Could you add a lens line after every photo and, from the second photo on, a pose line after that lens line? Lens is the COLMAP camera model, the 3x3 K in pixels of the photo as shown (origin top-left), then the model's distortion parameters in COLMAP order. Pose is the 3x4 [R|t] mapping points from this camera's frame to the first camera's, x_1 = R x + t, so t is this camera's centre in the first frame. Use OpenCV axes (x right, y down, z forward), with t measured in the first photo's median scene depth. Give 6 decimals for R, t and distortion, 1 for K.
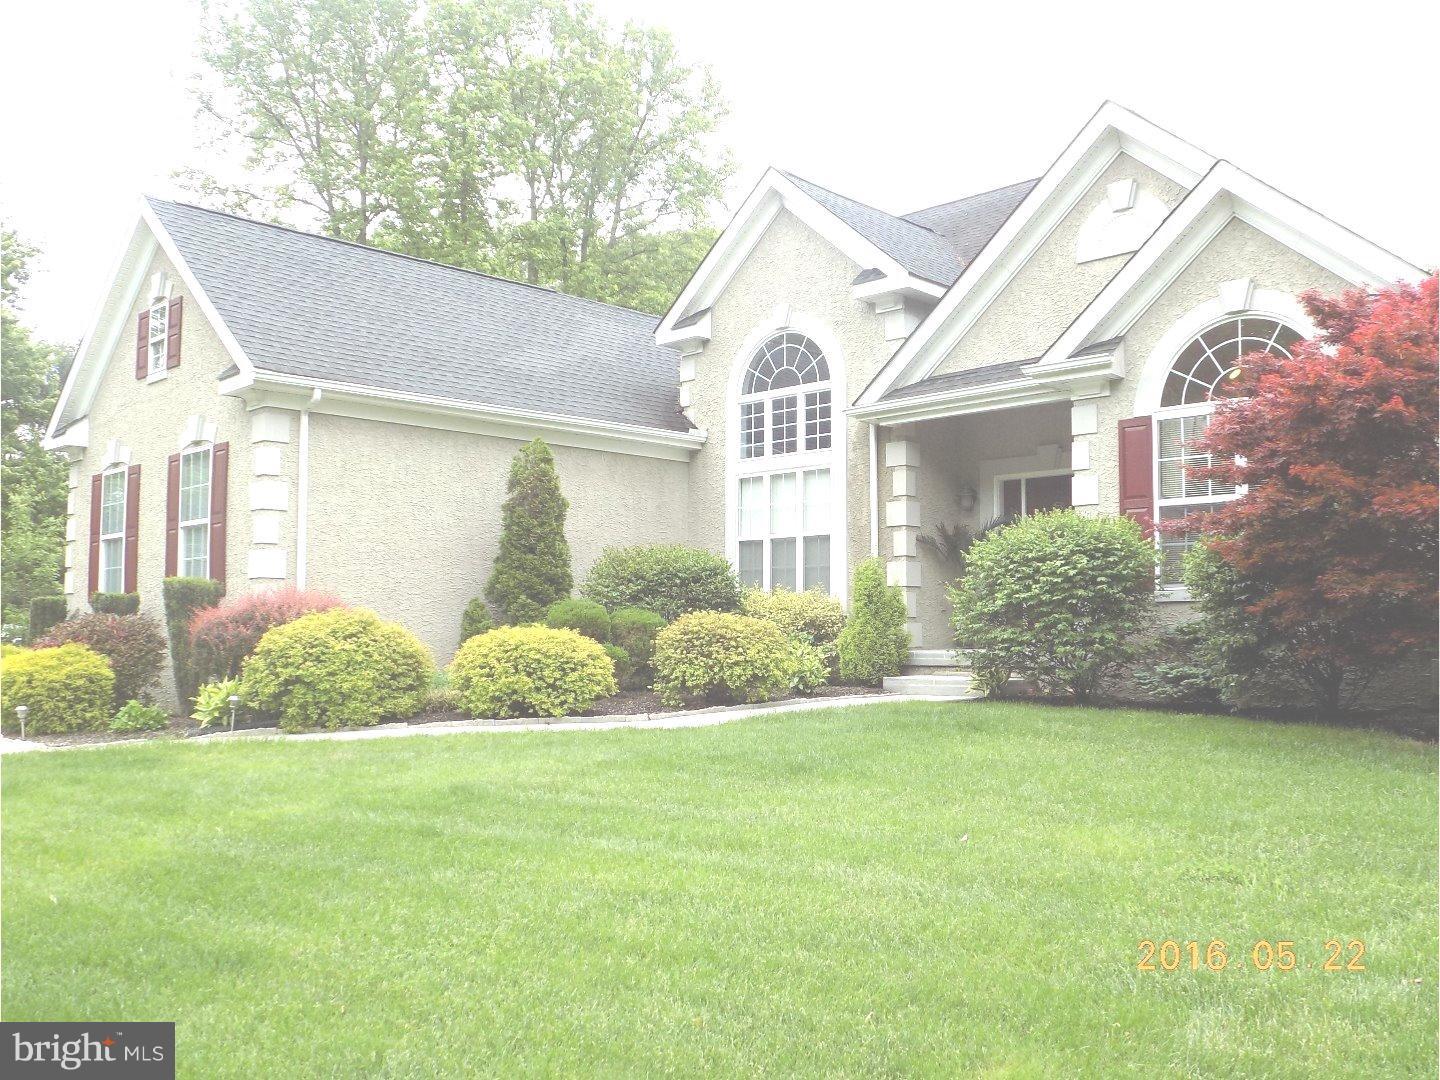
lens RADIAL K [[1279.2, 0, 719.9], [0, 1279.2, 539.2], [0, 0, 1]] dist [-0.020876, -0.002478]
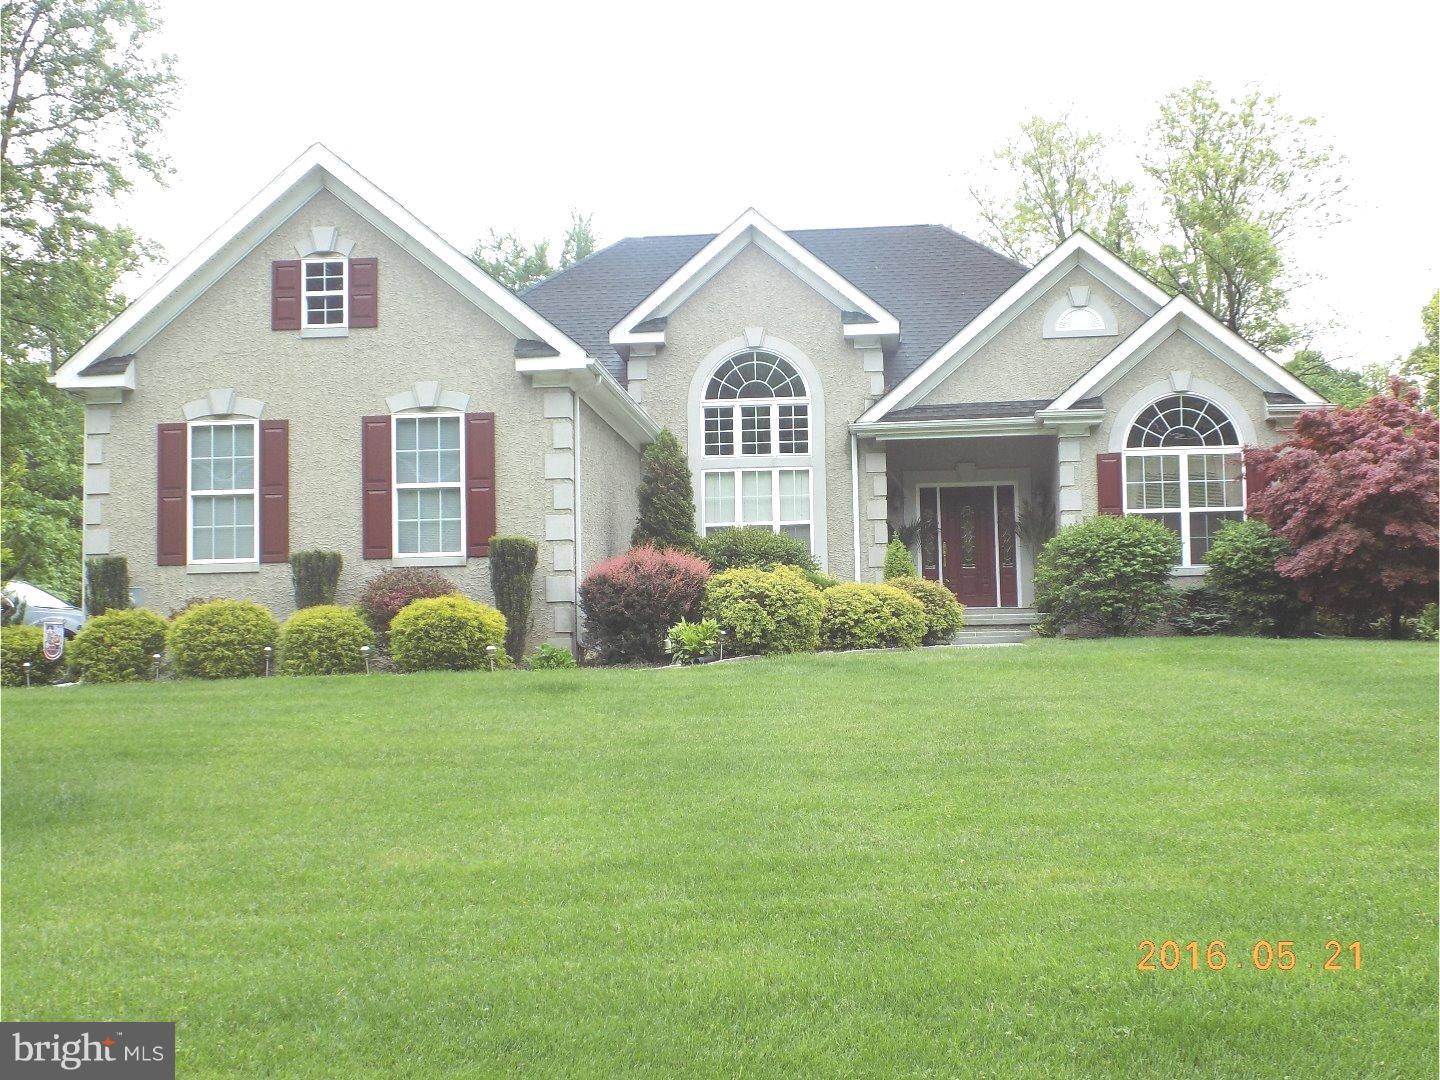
lens RADIAL K [[1585.4, 0, 720.6], [0, 1585.4, 545.6], [0, 0, 1]] dist [0.002883, 0.000000]
pose [[0.792184, 0.034251, 0.609321, -0.887408], [-0.031208, 0.999391, -0.015604, 0.042120], [-0.609484, -0.006655, 0.792770, -0.141054]]
